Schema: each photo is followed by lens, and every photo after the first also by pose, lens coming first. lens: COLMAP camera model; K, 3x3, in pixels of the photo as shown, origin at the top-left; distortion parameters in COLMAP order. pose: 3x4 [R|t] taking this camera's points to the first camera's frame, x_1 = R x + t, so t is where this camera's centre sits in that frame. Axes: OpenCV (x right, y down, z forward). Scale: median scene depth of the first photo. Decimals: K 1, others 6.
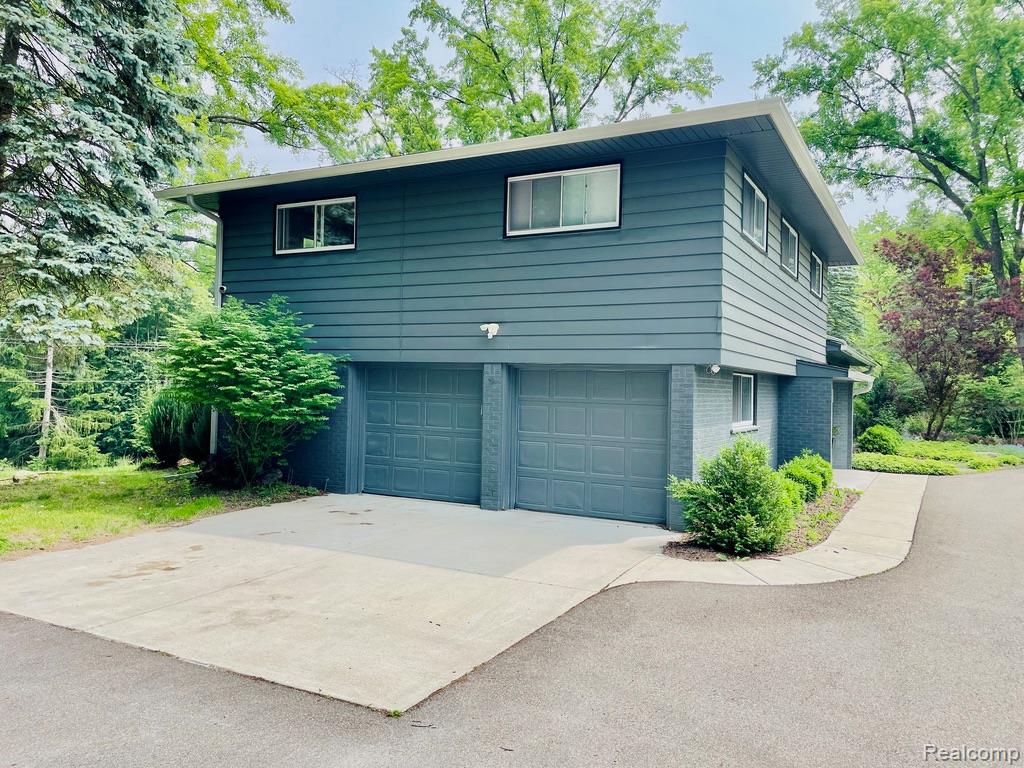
lens RADIAL K [[771.7, 0, 519.1], [0, 771.7, 380.0], [0, 0, 1]] dist [0.040948, -0.036672]
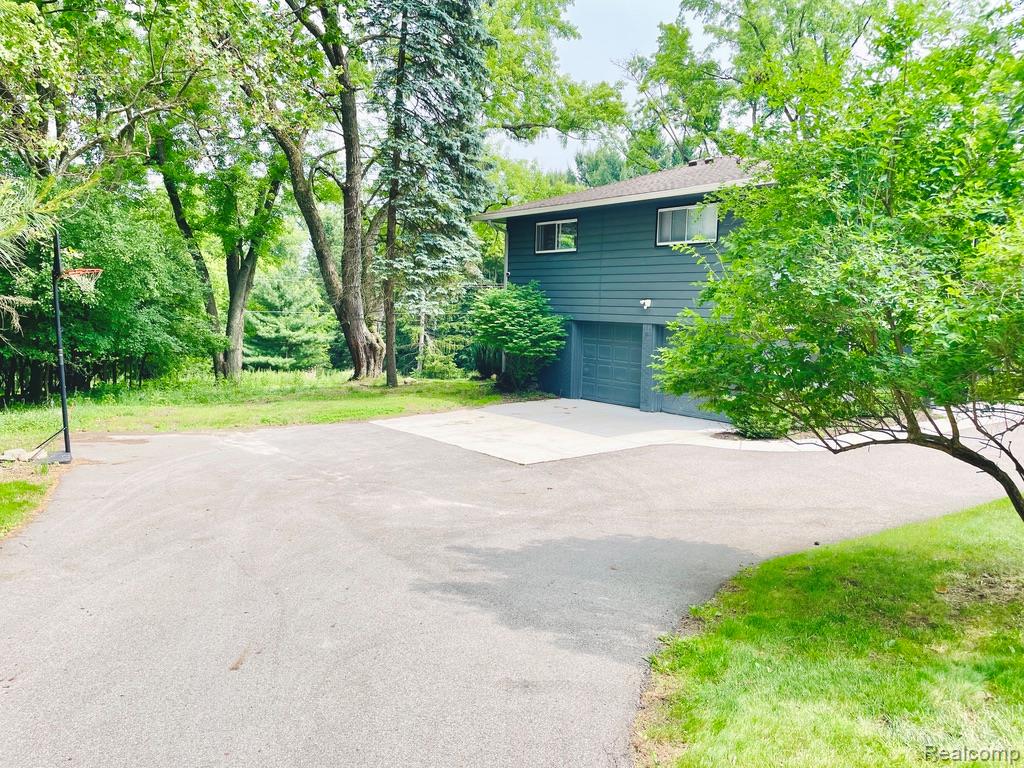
lens RADIAL K [[771.7, 0, 510.2], [0, 771.7, 387.2], [0, 0, 1]] dist [0.040948, -0.036672]
pose [[0.908076, 0.042397, -0.416655, 0.382489], [0.003366, 0.994092, 0.108491, -0.065124], [0.418793, -0.099921, 0.902568, -0.615284]]
